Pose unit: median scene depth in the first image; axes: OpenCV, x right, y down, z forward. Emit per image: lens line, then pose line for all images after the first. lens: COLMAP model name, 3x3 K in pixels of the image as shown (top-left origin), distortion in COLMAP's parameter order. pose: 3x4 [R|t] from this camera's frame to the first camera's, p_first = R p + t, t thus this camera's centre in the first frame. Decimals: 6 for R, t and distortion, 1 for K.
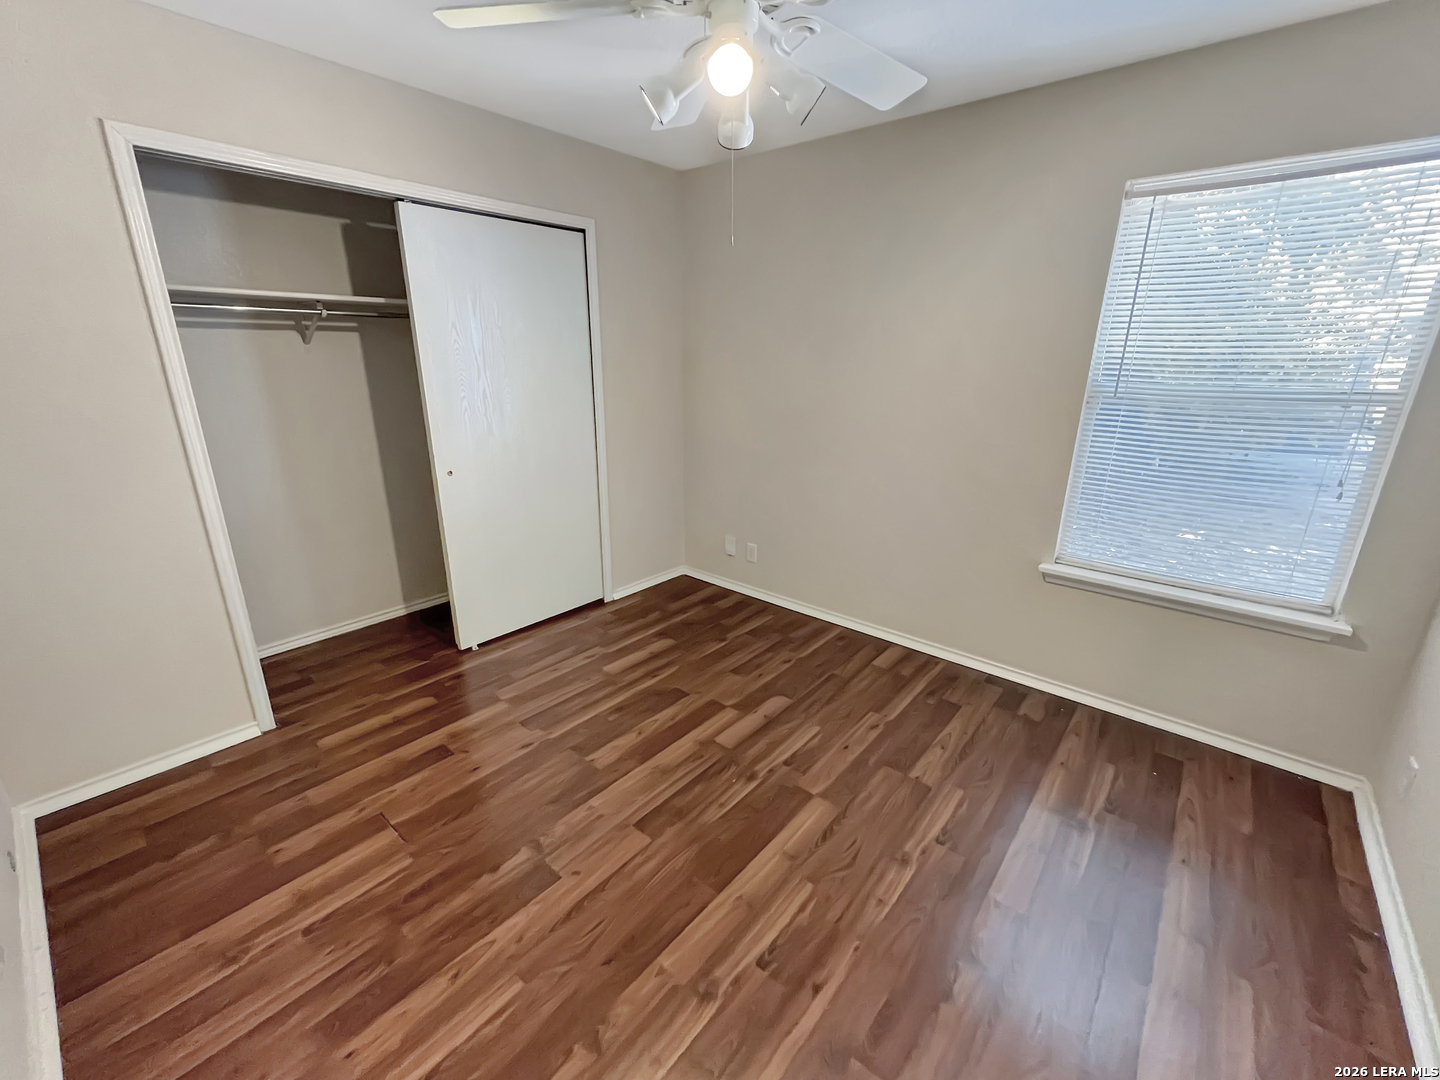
lens RADIAL K [[580.3, 0, 731.5], [0, 580.3, 526.1], [0, 0, 1]] dist [-0.001886, 0.000508]
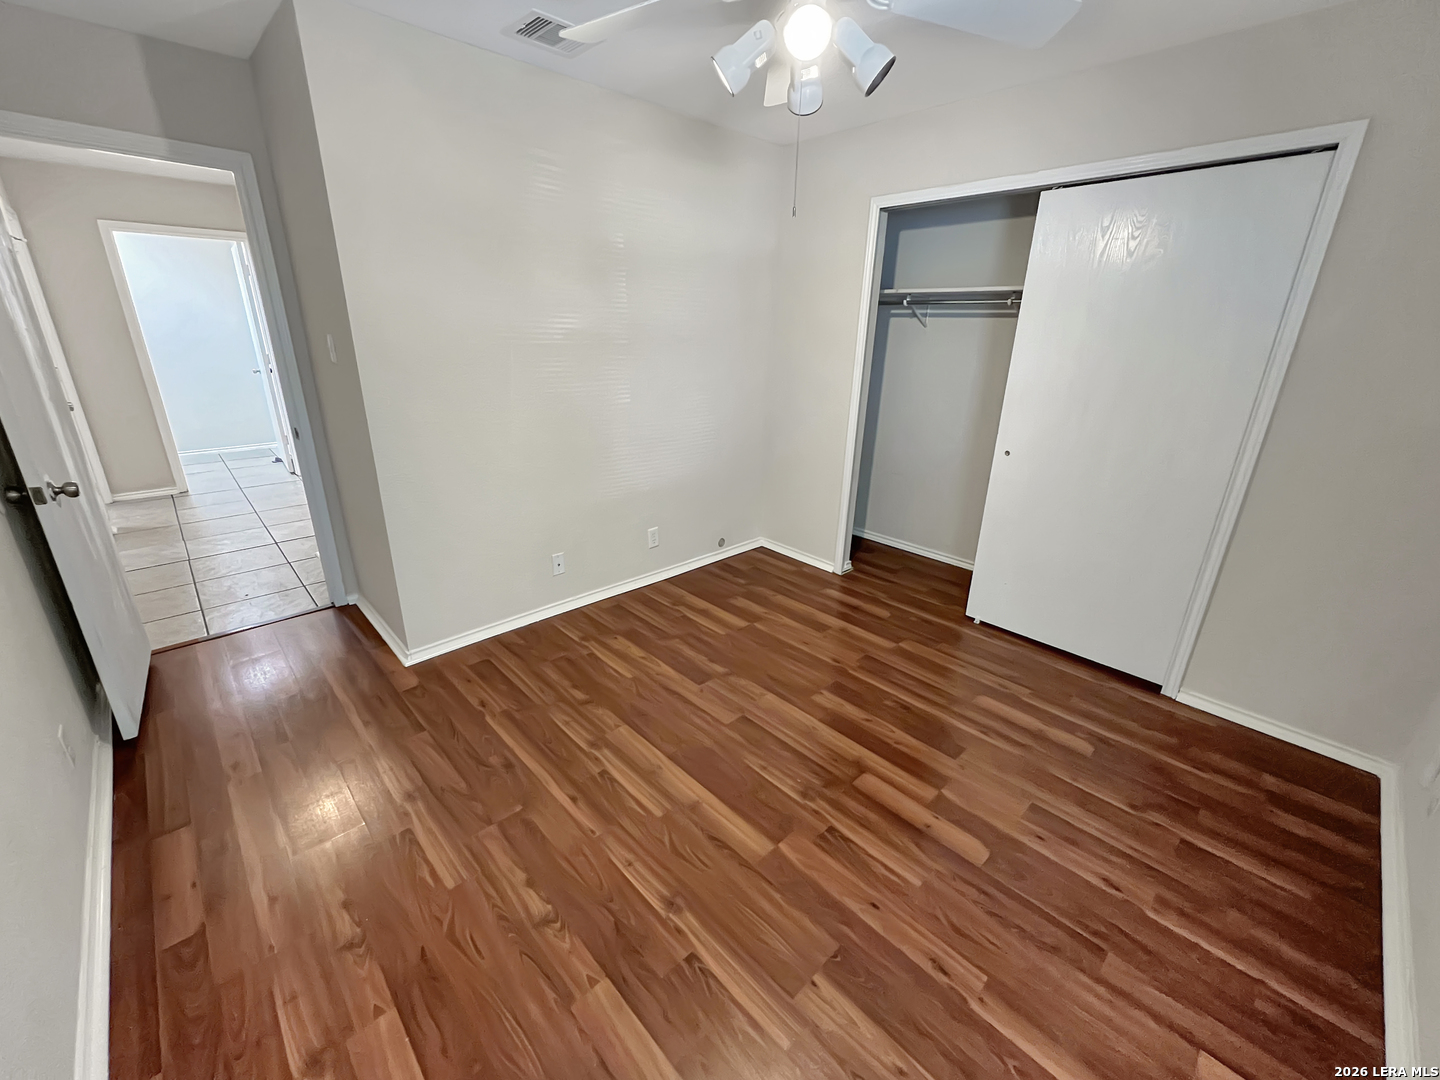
lens RADIAL K [[580.3, 0, 728.9], [0, 580.3, 537.1], [0, 0, 1]] dist [-0.001886, 0.000508]
pose [[-0.086989, 0.327885, -0.940704, 0.722324], [-0.310616, 0.888283, 0.338337, -0.191651], [0.946547, 0.321629, 0.024576, 0.677110]]
